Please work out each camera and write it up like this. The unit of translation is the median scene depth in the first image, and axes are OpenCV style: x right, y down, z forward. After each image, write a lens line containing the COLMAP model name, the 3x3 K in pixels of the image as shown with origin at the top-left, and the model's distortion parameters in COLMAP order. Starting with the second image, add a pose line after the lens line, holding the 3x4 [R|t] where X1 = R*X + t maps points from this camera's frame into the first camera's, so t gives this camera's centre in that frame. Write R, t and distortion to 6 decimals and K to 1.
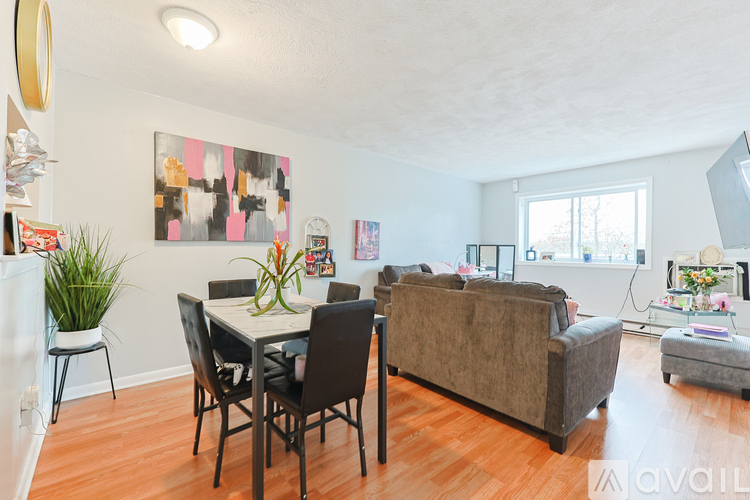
lens RADIAL K [[316.0, 0, 375.0], [0, 316.0, 250.0], [0, 0, 1]] dist [-0.001697, -0.000261]
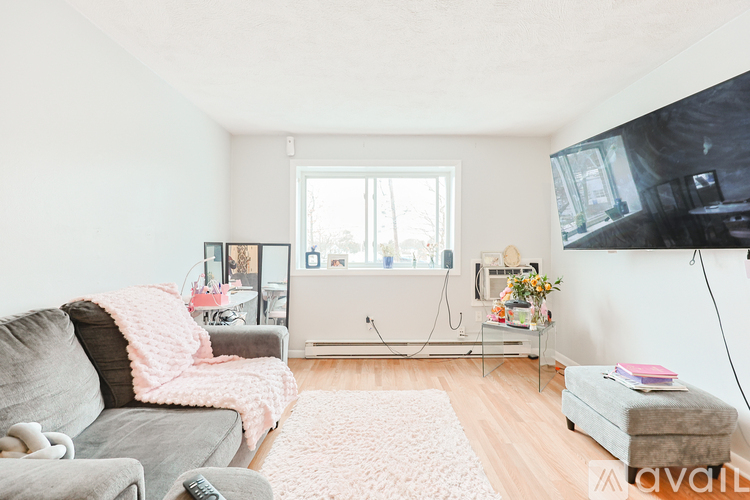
lens RADIAL K [[316.0, 0, 375.0], [0, 316.0, 250.0], [0, 0, 1]] dist [-0.001697, -0.000261]
pose [[0.654604, -0.007825, 0.755932, 0.098501], [0.006240, 0.999968, 0.004948, -0.006115], [-0.755946, 0.001478, 0.654632, 0.526215]]
